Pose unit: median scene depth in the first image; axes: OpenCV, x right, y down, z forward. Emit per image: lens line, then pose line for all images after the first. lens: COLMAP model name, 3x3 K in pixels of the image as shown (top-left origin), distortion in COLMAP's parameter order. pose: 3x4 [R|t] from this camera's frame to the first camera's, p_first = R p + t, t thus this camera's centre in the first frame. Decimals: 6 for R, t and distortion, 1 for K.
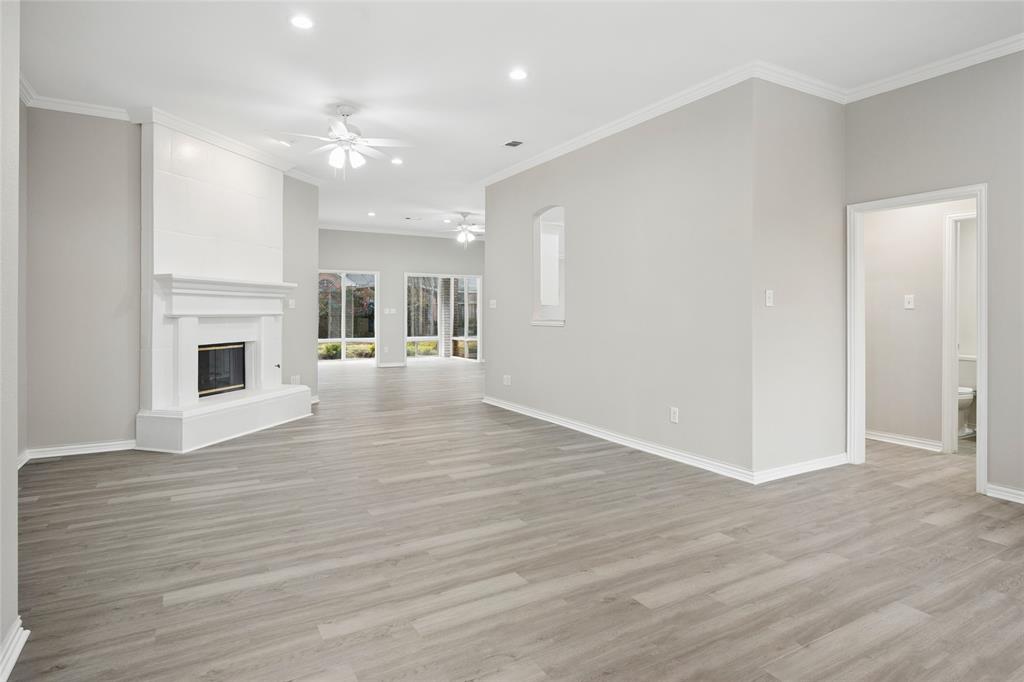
lens RADIAL K [[574.8, 0, 506.2], [0, 574.8, 309.7], [0, 0, 1]] dist [0.000997, 0.001245]
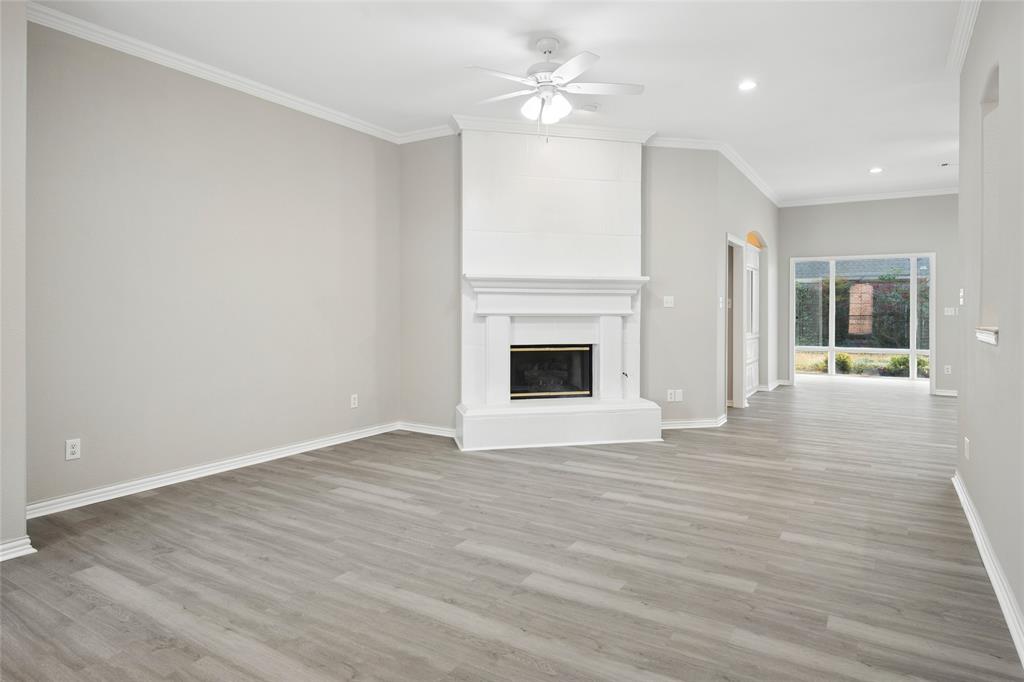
lens RADIAL K [[592.8, 0, 514.5], [0, 592.8, 312.5], [0, 0, 1]] dist [-0.005286, 0.001390]
pose [[0.472005, 0.003540, -0.881589, 0.596947], [-0.000085, 0.999992, 0.003970, 0.004470], [0.881596, -0.001799, 0.472001, 0.897545]]
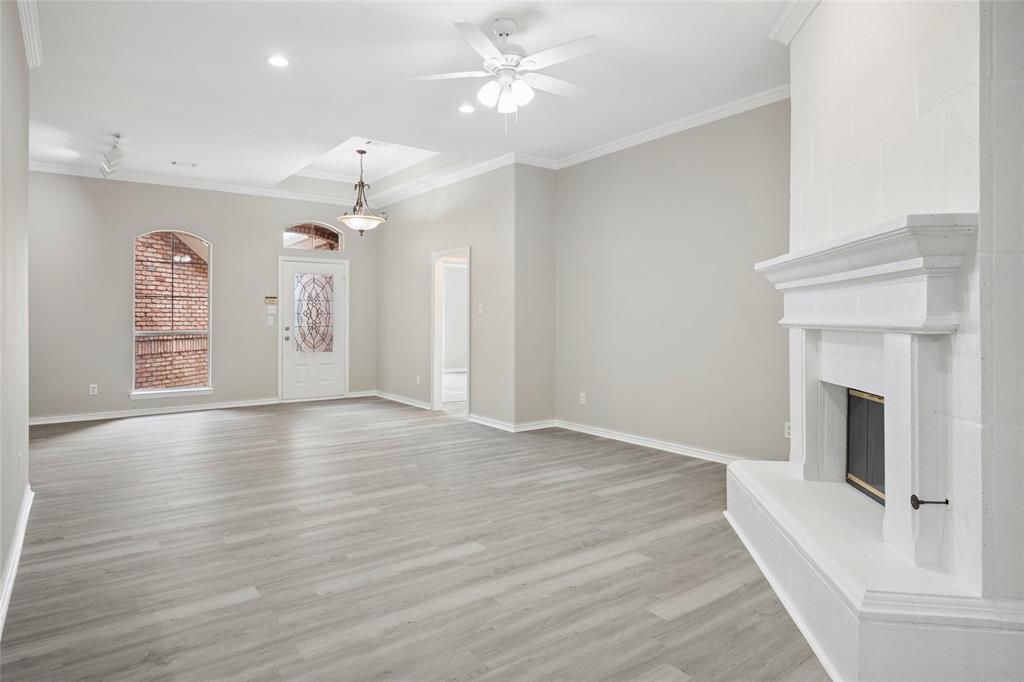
lens RADIAL K [[592.8, 0, 509.4], [0, 592.8, 334.9], [0, 0, 1]] dist [-0.005286, 0.001390]
pose [[-0.992982, 0.001692, -0.118250, -0.299484], [-0.001293, 0.999683, 0.025157, 0.008035], [0.118255, 0.025133, -0.992665, 2.572253]]
